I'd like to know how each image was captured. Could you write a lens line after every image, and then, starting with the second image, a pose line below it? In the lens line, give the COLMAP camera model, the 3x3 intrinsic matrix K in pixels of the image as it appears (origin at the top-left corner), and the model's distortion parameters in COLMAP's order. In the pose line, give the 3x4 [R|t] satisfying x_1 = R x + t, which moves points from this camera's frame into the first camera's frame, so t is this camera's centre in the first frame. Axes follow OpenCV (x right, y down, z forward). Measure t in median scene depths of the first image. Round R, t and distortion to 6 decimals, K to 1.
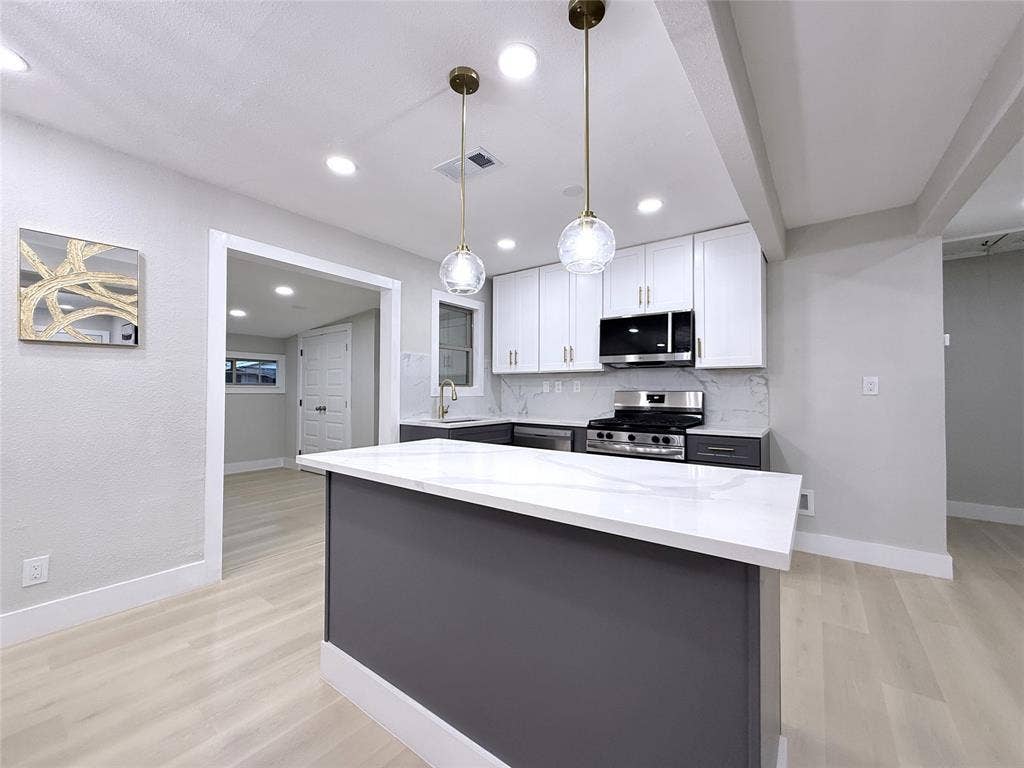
lens RADIAL K [[411.1, 0, 510.8], [0, 411.1, 385.3], [0, 0, 1]] dist [-0.000686, 0.000816]
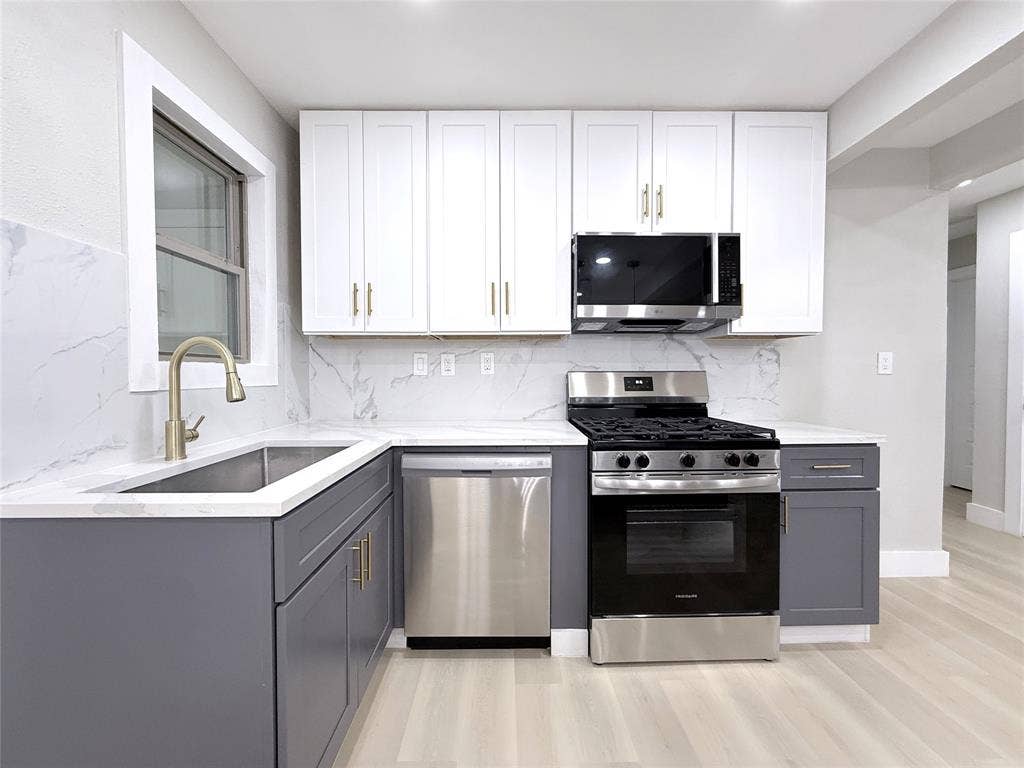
lens RADIAL K [[411.1, 0, 511.1], [0, 411.1, 381.8], [0, 0, 1]] dist [-0.000686, 0.000816]
pose [[0.790384, -0.019446, 0.612303, -0.175721], [-0.002020, 0.999408, 0.034348, 0.009519], [-0.612608, -0.028385, 0.789877, 0.655429]]
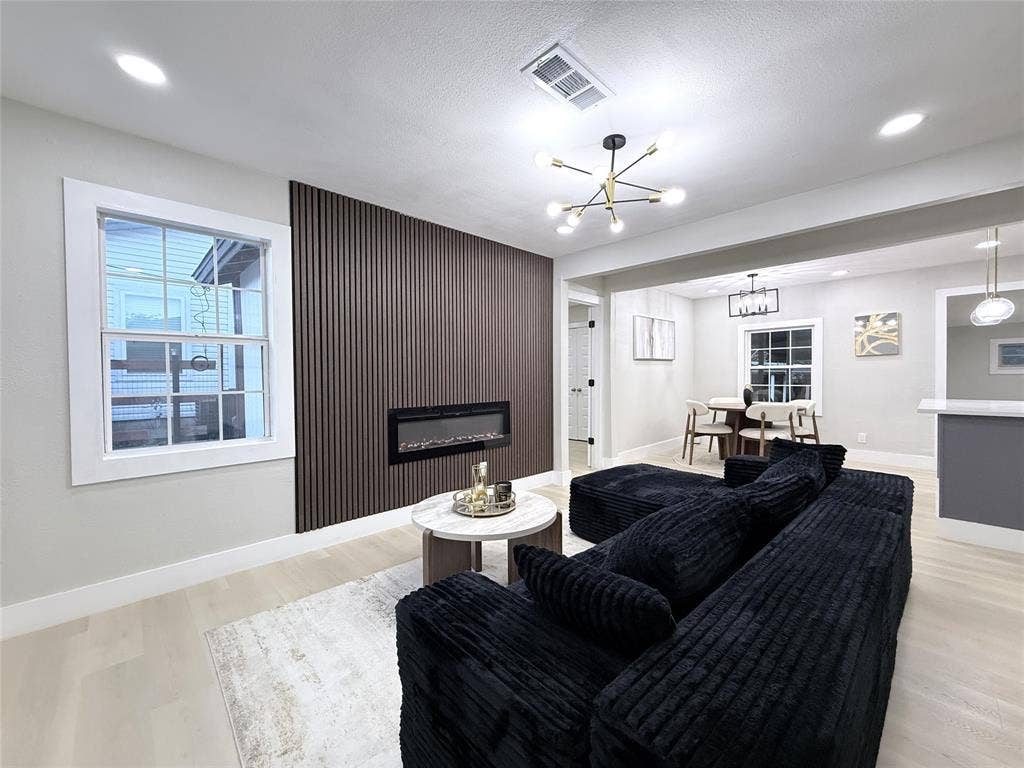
lens RADIAL K [[411.1, 0, 509.3], [0, 411.1, 384.1], [0, 0, 1]] dist [-0.000686, 0.000816]
pose [[-0.163000, 0.015375, -0.986506, 1.097854], [0.023493, 0.999656, 0.011699, -0.002217], [0.986346, -0.021269, -0.163305, -0.494873]]
